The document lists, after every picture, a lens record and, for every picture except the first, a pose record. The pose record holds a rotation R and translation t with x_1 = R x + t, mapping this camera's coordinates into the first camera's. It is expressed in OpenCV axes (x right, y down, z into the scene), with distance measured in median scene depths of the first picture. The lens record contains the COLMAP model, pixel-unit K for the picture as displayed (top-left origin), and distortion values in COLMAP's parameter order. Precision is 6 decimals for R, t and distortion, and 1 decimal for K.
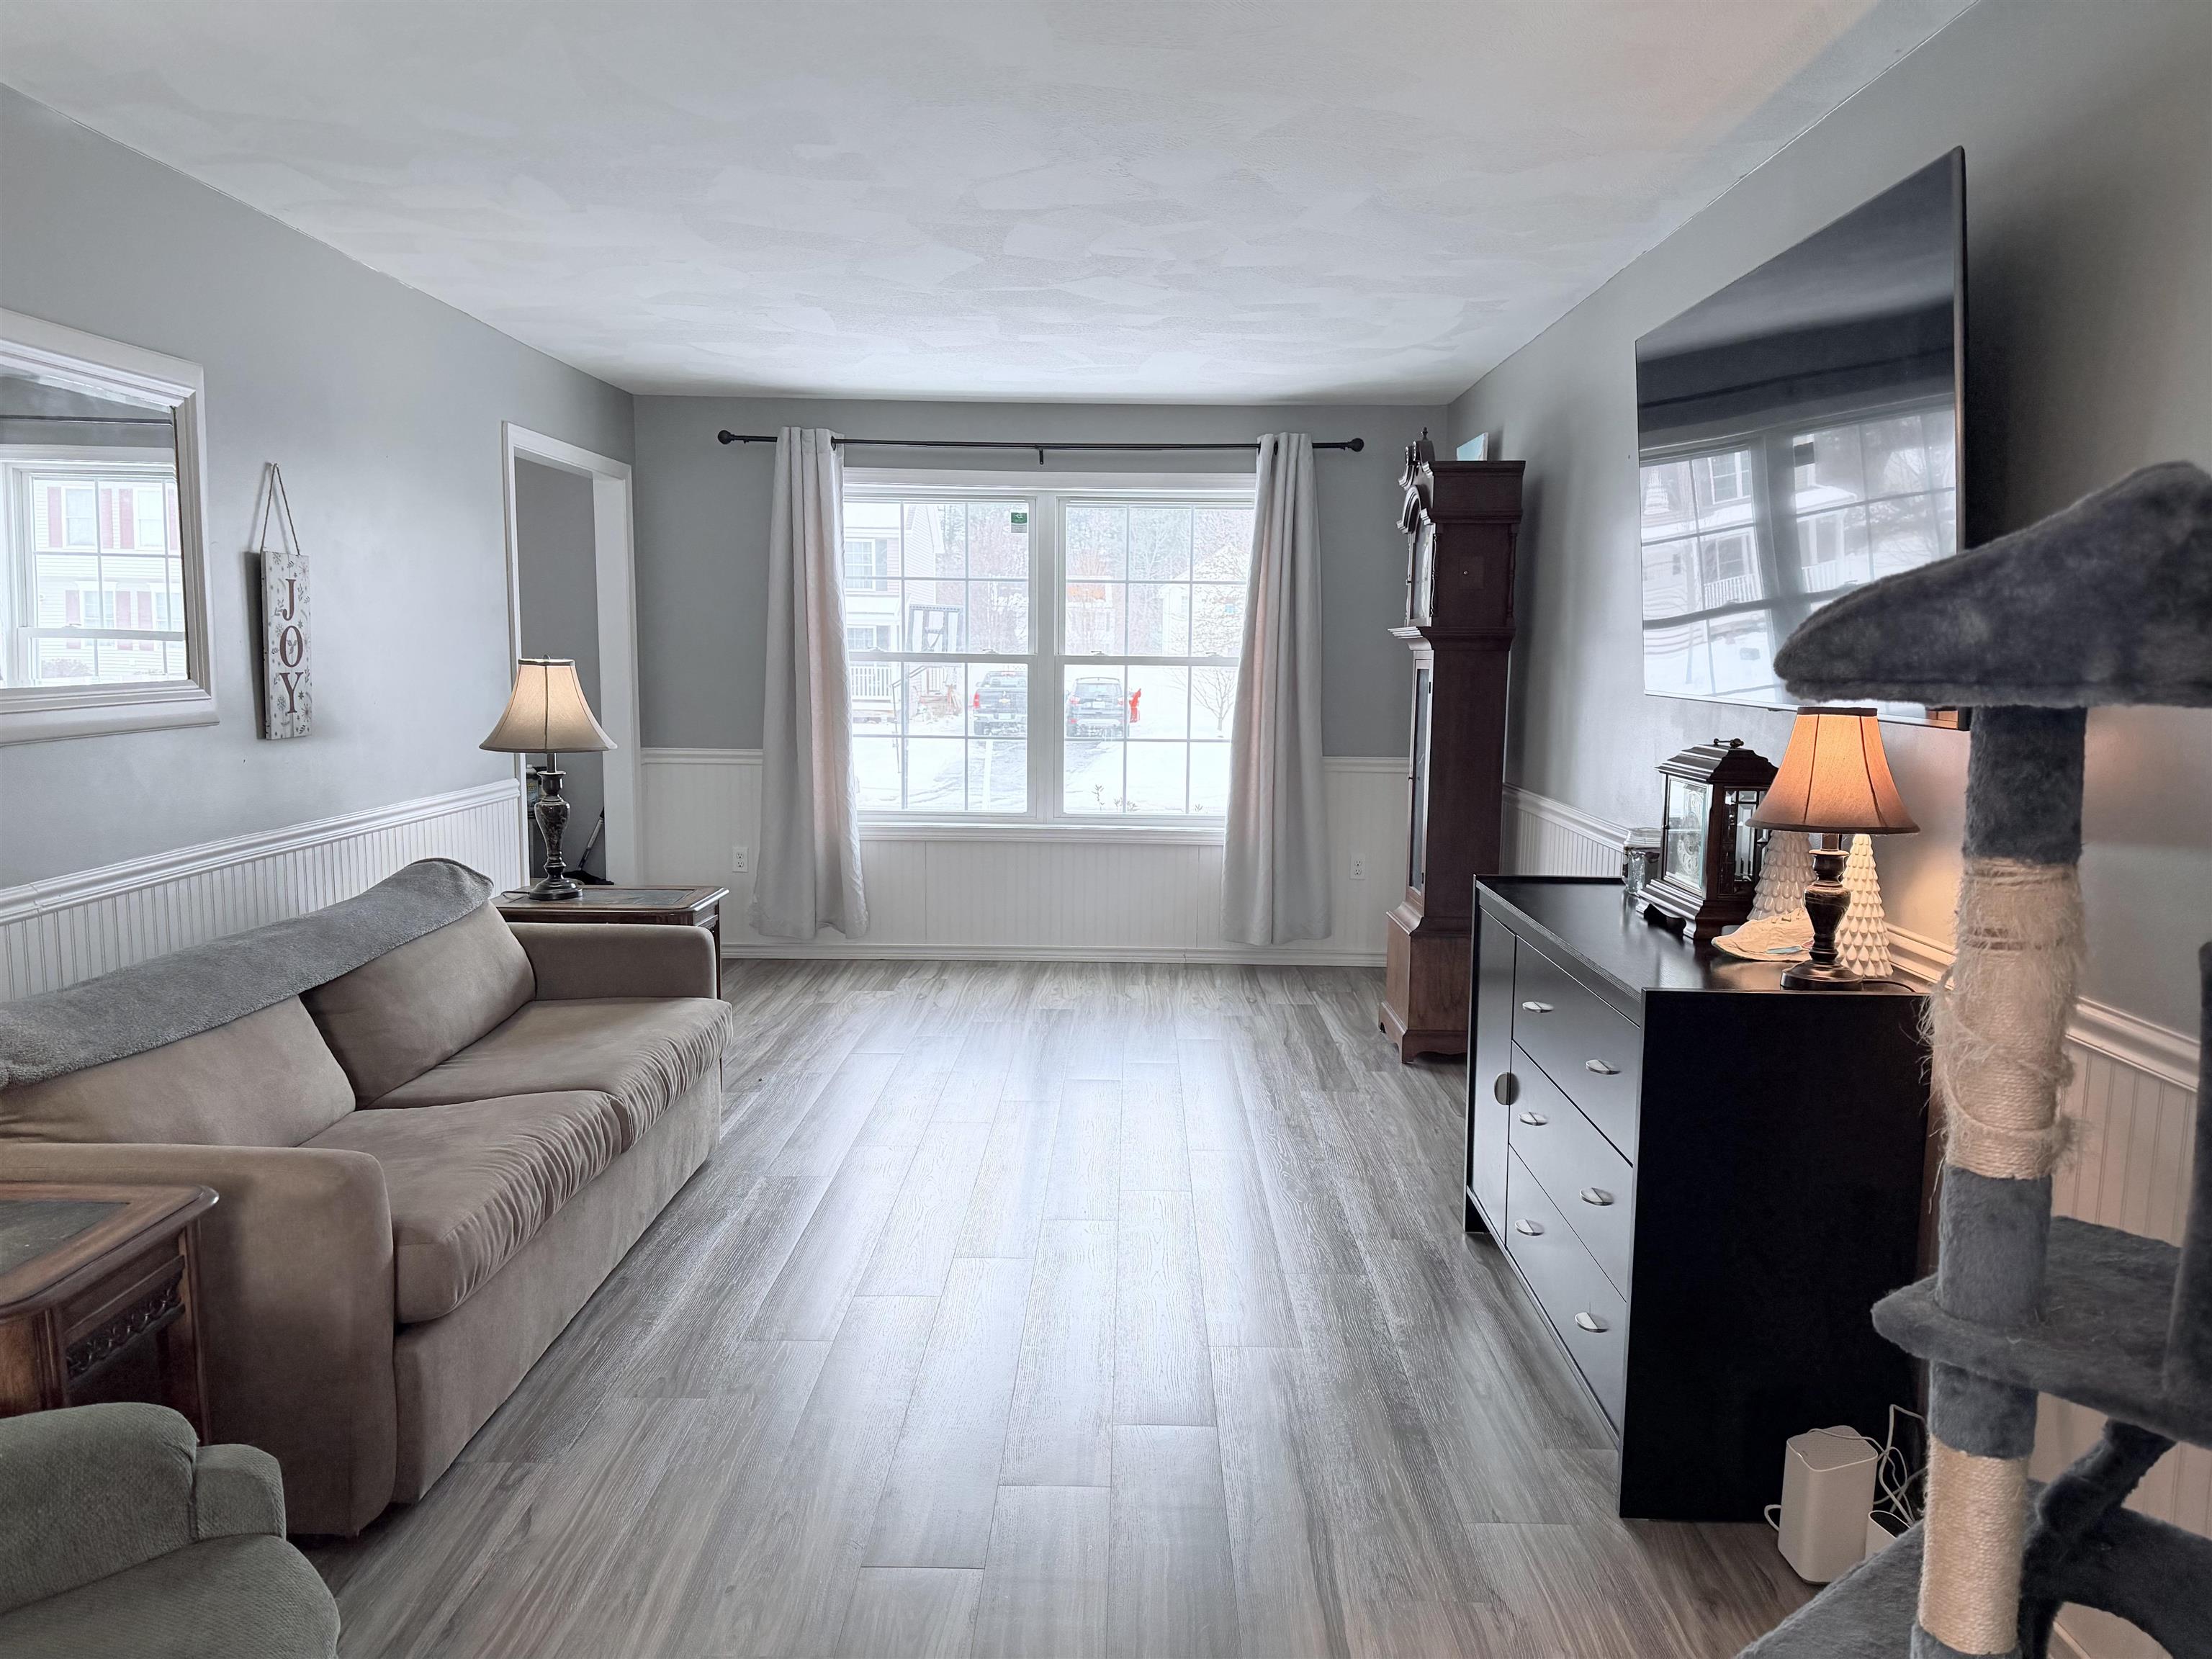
lens RADIAL K [[1557.1, 0, 1106.0], [0, 1557.1, 829.5], [0, 0, 1]] dist [0.077839, -0.096278]
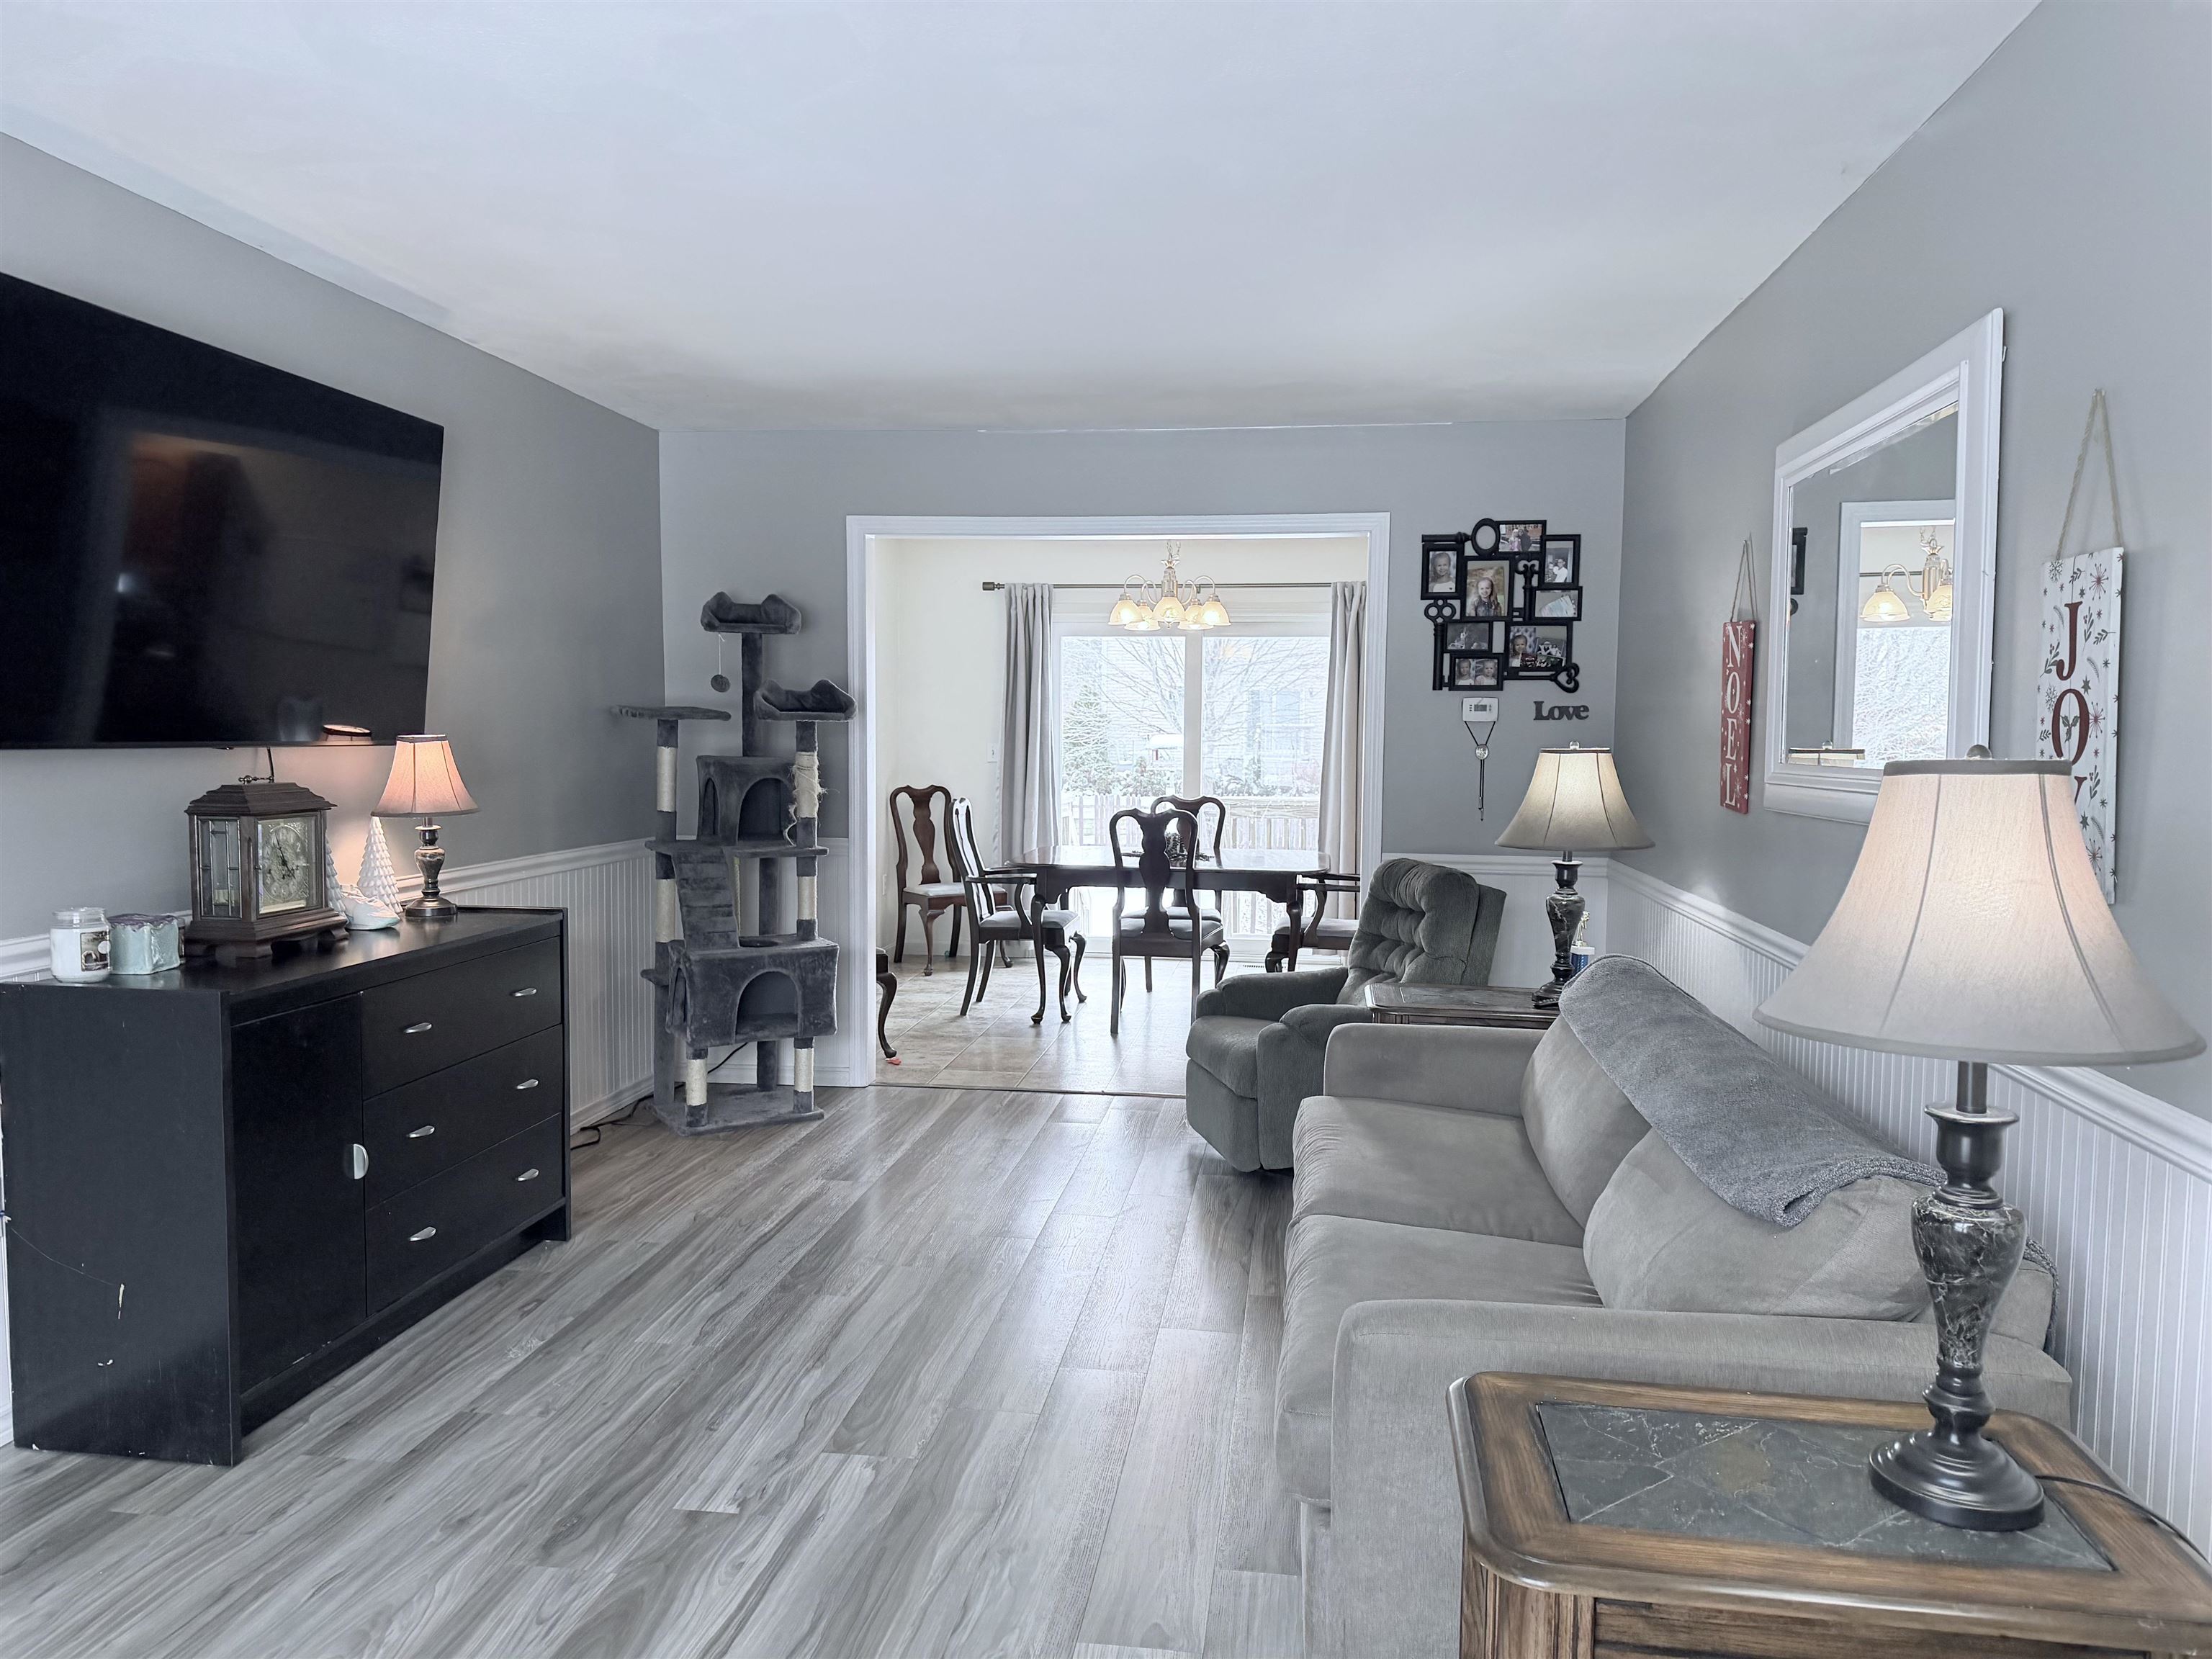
lens RADIAL K [[1557.1, 0, 1106.0], [0, 1557.1, 829.5], [0, 0, 1]] dist [0.077839, -0.096278]
pose [[-0.991939, -0.034682, 0.121881, -0.310954], [-0.012395, 0.983760, 0.179063, -0.210339], [-0.126111, 0.176109, -0.976259, 1.900379]]
